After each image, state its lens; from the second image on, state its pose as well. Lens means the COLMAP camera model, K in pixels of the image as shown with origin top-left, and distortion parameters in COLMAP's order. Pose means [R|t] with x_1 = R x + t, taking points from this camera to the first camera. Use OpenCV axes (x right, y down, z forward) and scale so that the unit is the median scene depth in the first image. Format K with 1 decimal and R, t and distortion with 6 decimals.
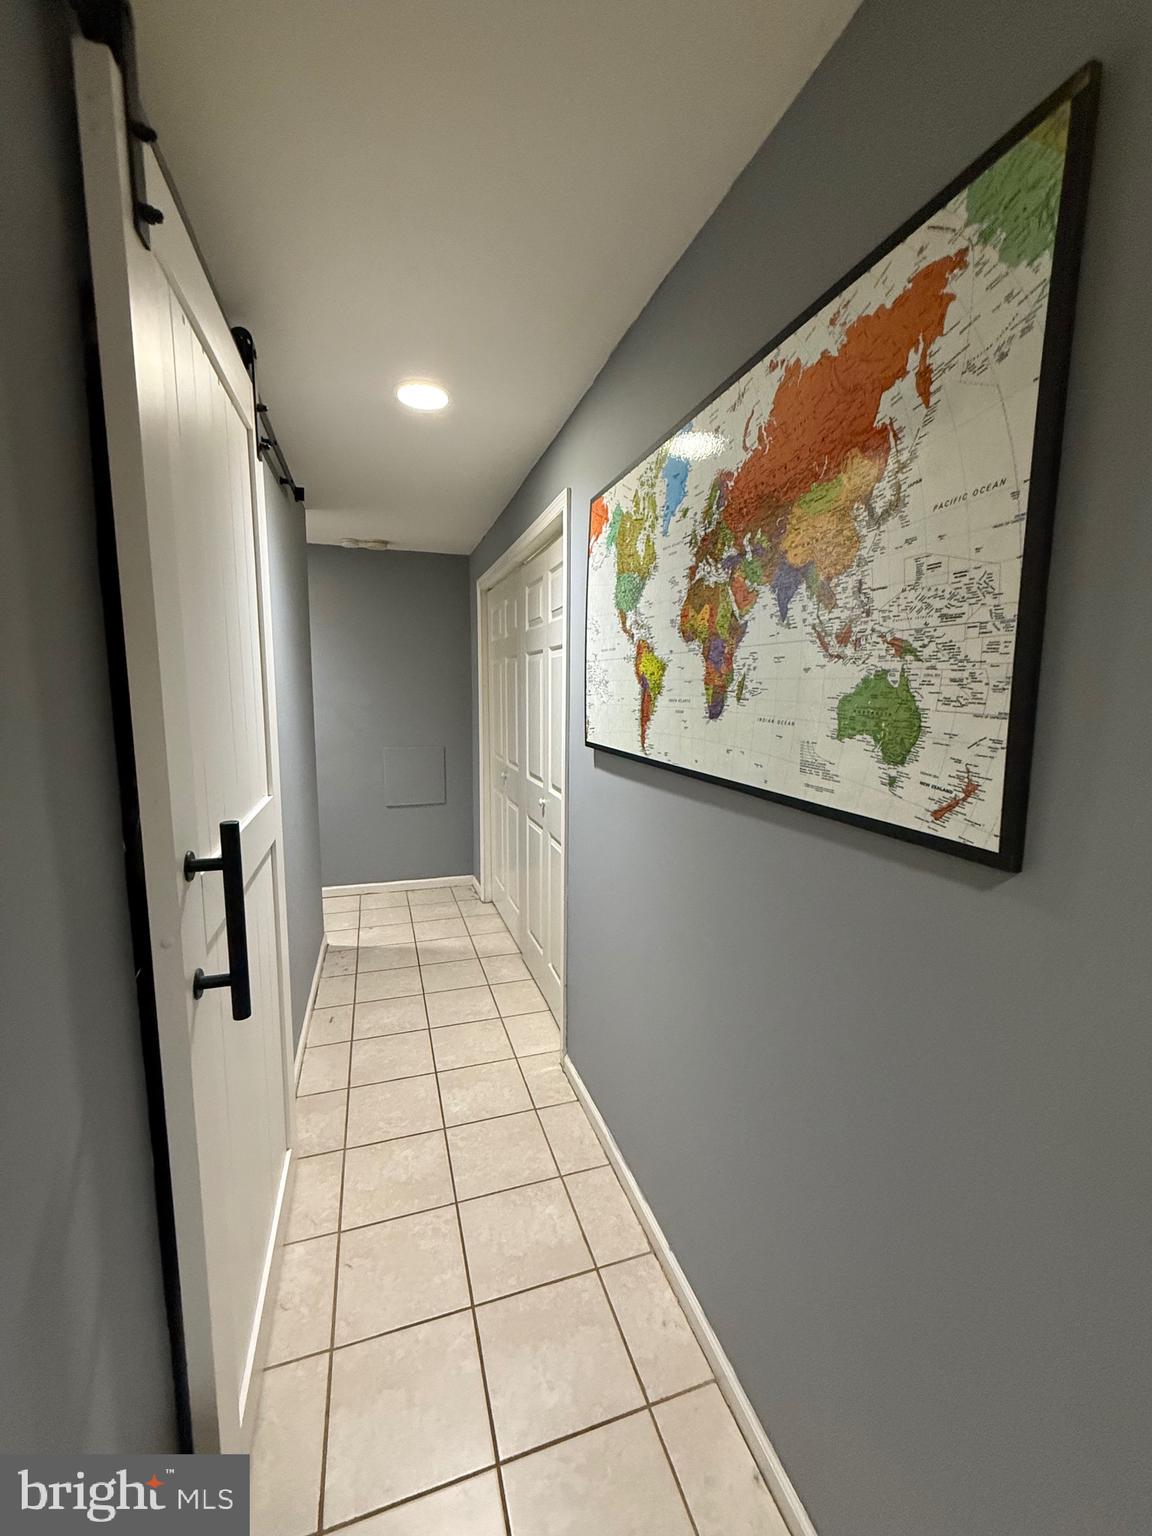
lens RADIAL K [[609.7, 0, 567.7], [0, 609.7, 764.1], [0, 0, 1]] dist [-0.004284, -0.000603]
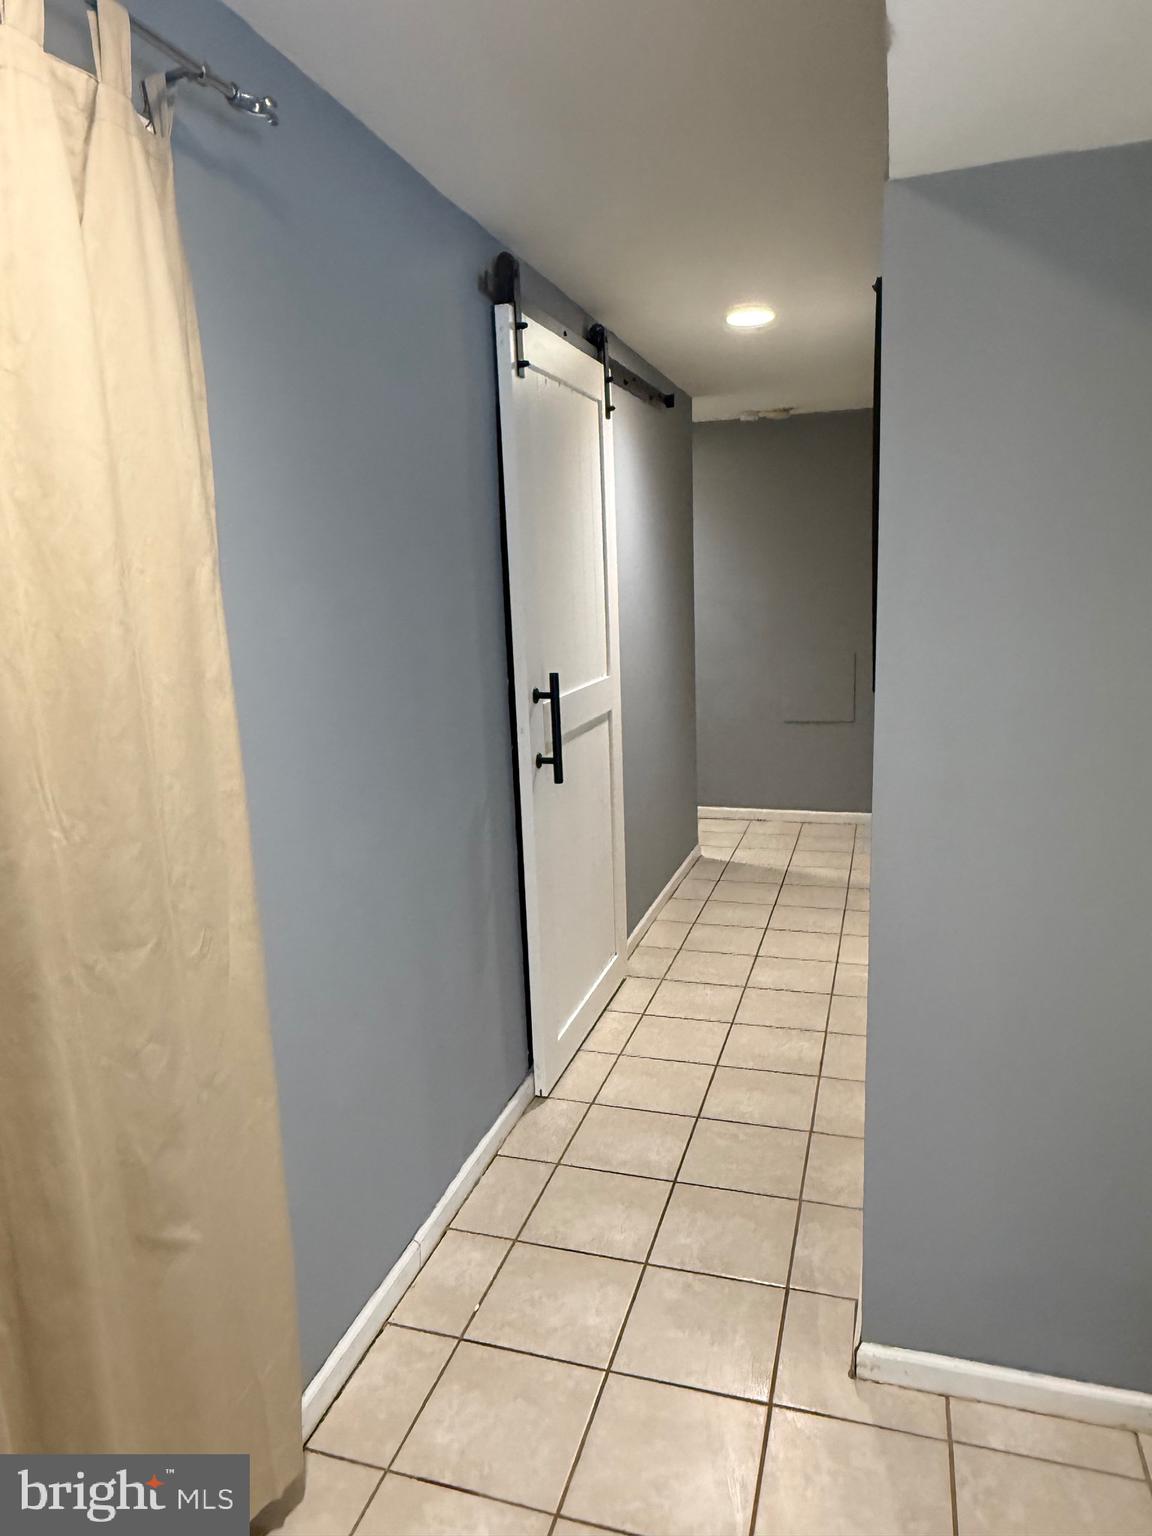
lens RADIAL K [[987.0, 0, 579.1], [0, 987.0, 767.0], [0, 0, 1]] dist [-0.001178, -0.000187]
pose [[0.819923, 0.074584, -0.567594, 0.544234], [-0.031340, 0.995838, 0.085584, 0.053934], [0.571615, -0.052384, 0.818848, -0.631793]]
